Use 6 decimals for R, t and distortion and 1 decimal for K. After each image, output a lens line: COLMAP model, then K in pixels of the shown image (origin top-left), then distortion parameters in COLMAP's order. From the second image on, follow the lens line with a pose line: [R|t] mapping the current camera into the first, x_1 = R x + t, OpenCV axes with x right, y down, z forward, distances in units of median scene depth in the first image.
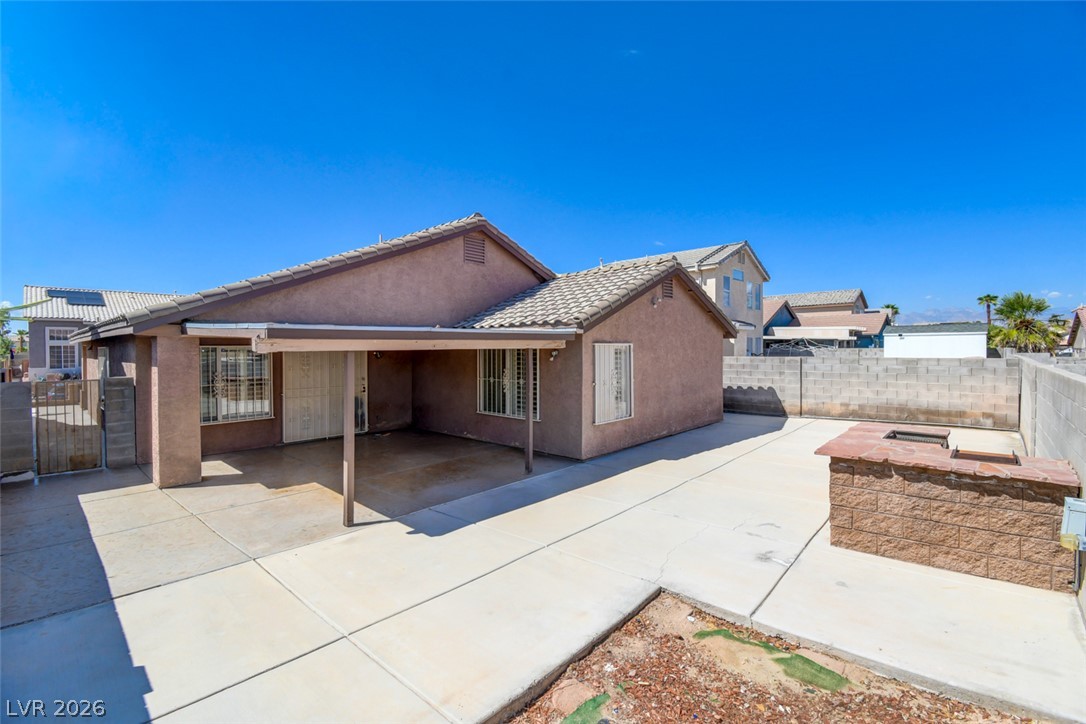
lens RADIAL K [[481.2, 0, 551.7], [0, 481.2, 352.5], [0, 0, 1]] dist [0.013629, -0.022093]
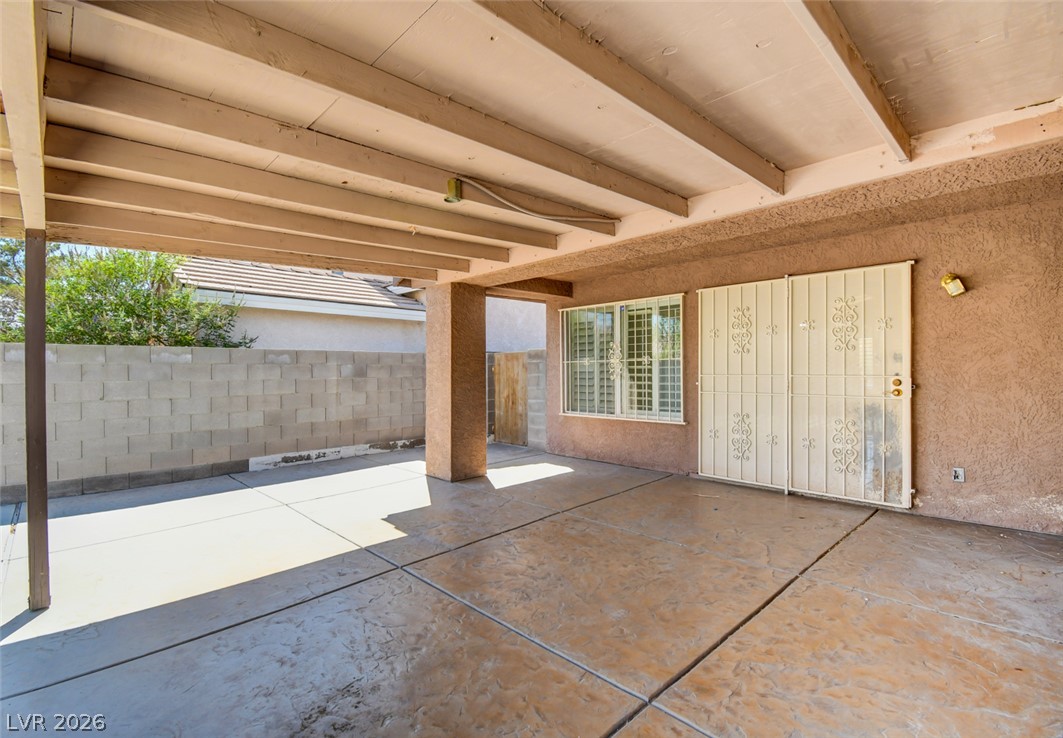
lens RADIAL K [[493.7, 0, 505.4], [0, 493.7, 367.4], [0, 0, 1]] dist [0.003316, -0.000094]
pose [[-0.091271, 0.000326, -0.995826, 0.003198], [-0.002392, 0.999997, 0.000547, 0.081729], [0.995823, 0.002432, -0.091270, 0.978750]]
